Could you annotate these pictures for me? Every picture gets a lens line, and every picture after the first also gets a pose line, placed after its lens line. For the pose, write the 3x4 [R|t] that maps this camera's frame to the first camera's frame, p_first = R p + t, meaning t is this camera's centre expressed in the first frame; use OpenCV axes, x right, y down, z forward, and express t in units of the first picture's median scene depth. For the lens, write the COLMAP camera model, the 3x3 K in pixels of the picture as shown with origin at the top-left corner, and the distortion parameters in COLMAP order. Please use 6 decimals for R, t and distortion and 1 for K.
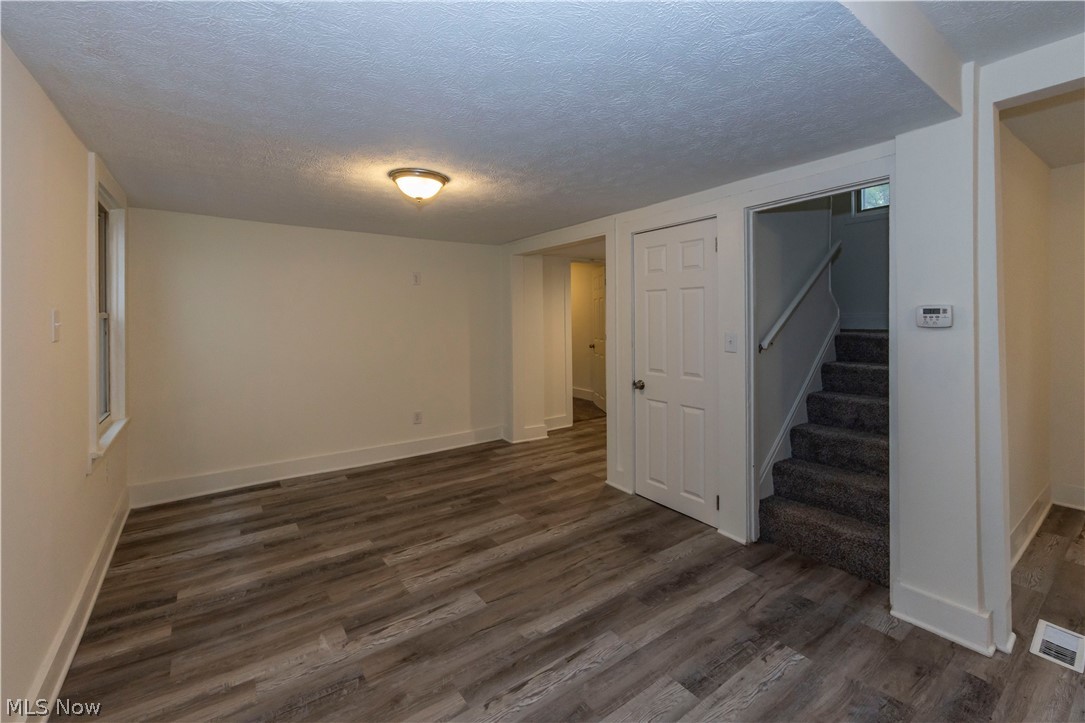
lens RADIAL K [[469.6, 0, 556.4], [0, 469.6, 318.6], [0, 0, 1]] dist [-0.001365, -0.000297]
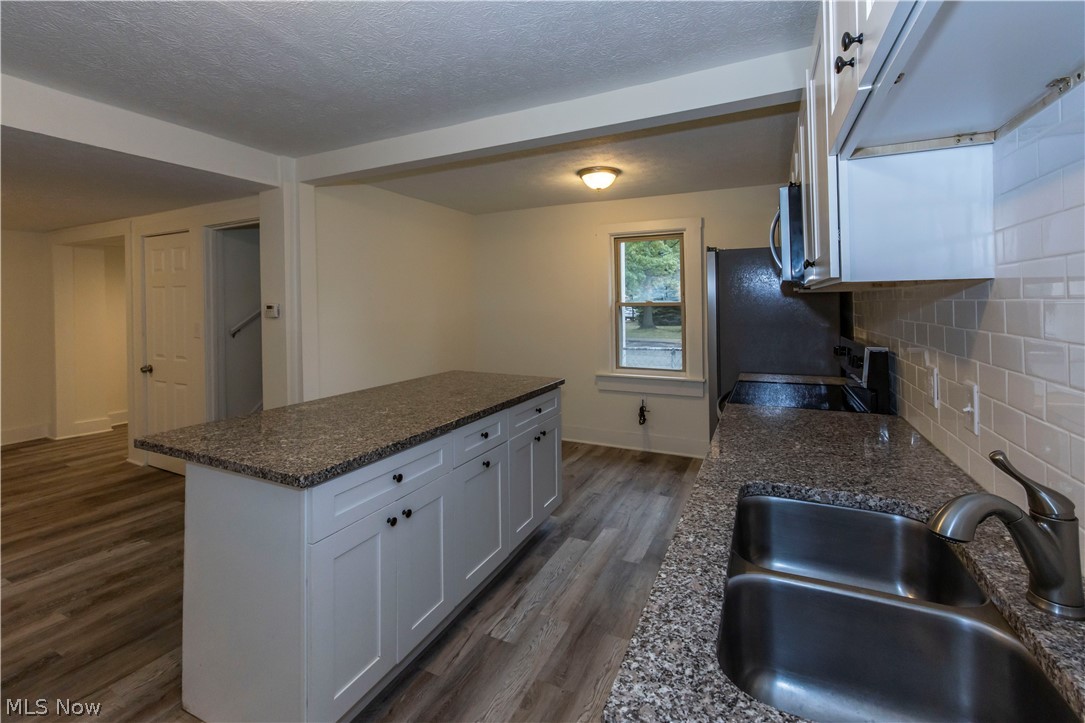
lens RADIAL K [[469.6, 0, 551.7], [0, 469.6, 304.9], [0, 0, 1]] dist [-0.001365, -0.000297]
pose [[0.879131, -0.004964, 0.476554, 0.493296], [0.005124, 0.999986, 0.000965, -0.011309], [-0.476552, 0.001593, 0.879145, -0.473451]]
